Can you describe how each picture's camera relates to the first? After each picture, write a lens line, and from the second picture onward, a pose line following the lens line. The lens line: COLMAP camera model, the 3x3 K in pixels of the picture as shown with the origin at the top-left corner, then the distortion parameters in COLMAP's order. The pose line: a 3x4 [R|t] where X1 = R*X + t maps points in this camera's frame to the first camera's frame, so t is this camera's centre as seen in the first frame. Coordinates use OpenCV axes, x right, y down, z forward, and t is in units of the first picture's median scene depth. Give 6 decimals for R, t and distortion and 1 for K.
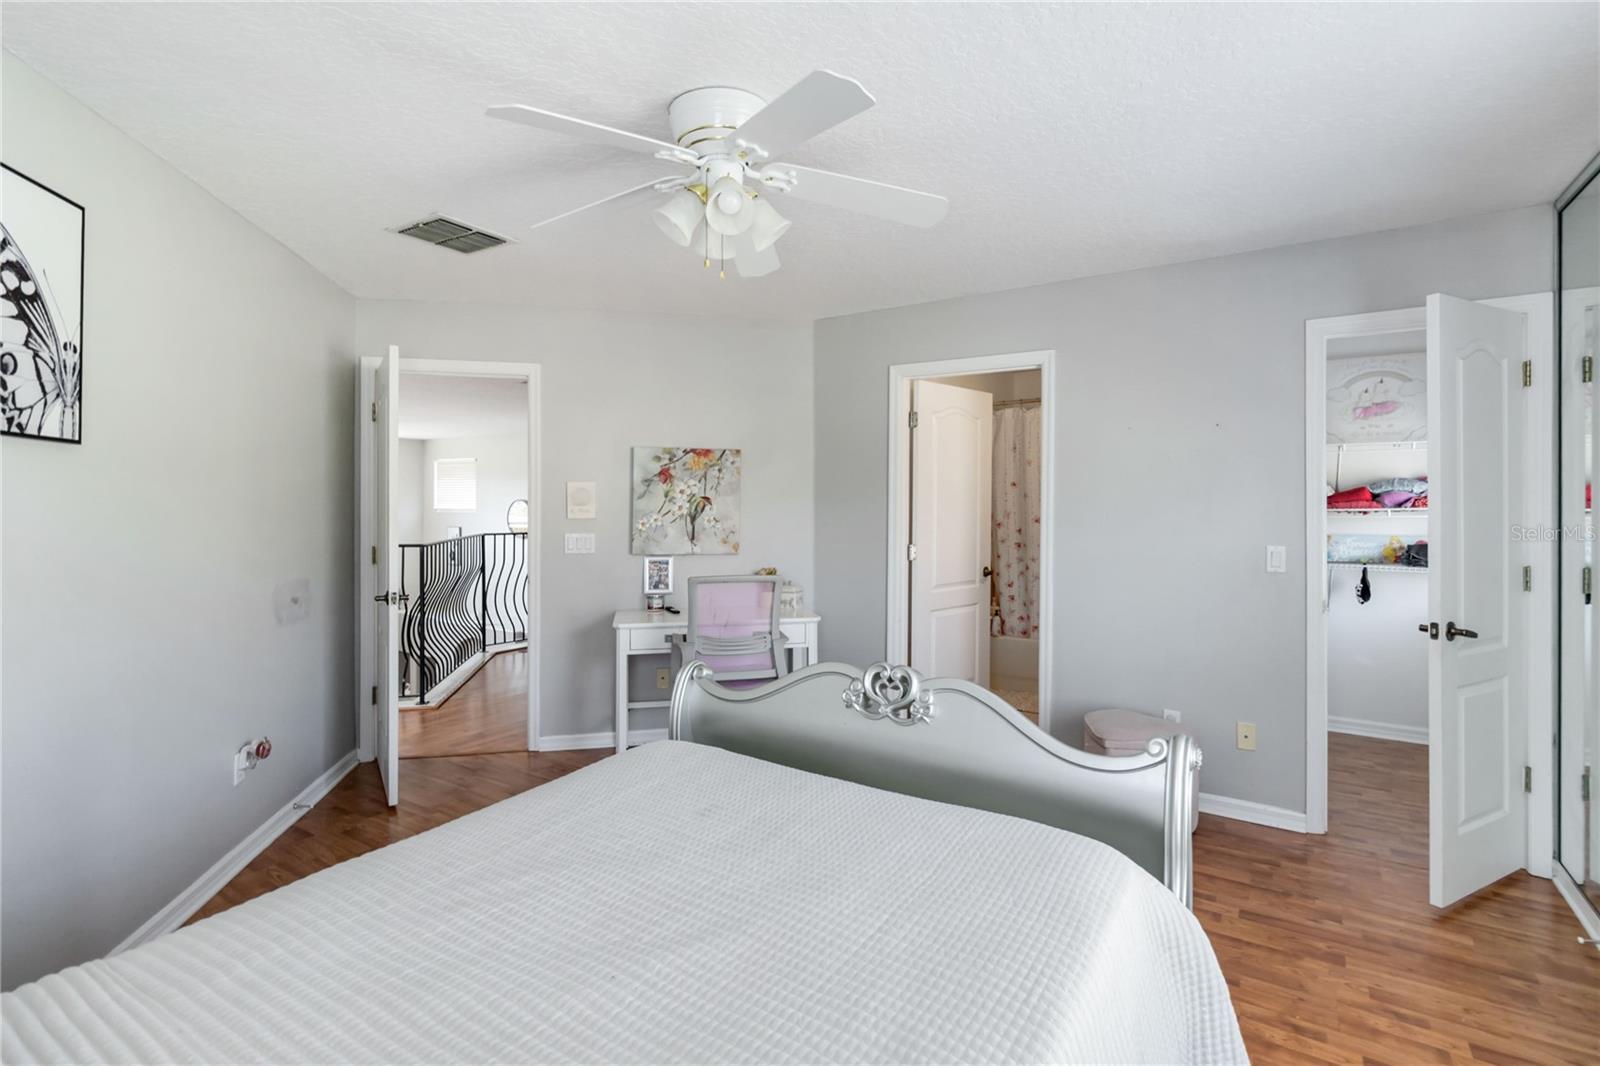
lens RADIAL K [[759.7, 0, 806.0], [0, 759.7, 512.1], [0, 0, 1]] dist [0.088051, -0.000119]
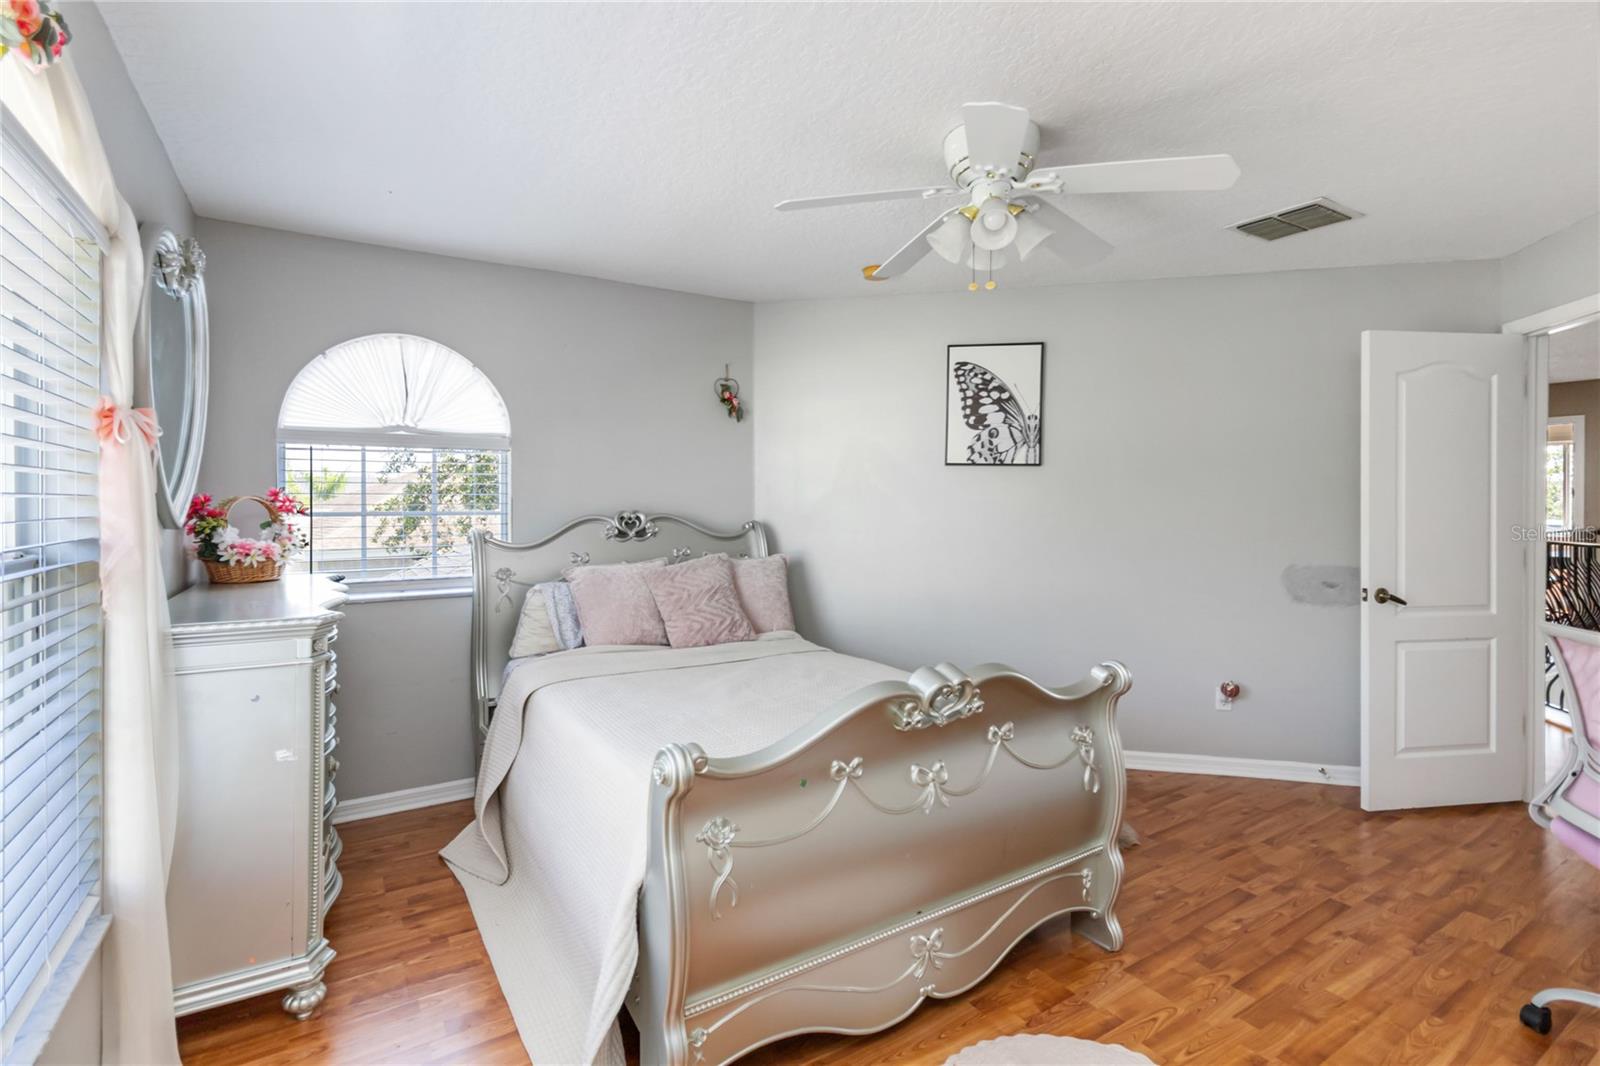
lens RADIAL K [[759.7, 0, 806.0], [0, 759.7, 512.1], [0, 0, 1]] dist [0.088051, -0.000119]
pose [[0.312524, 0.018257, -0.949734, 0.767837], [-0.010234, 0.999822, 0.015852, 0.003227], [0.949855, 0.004766, 0.312655, -0.105768]]
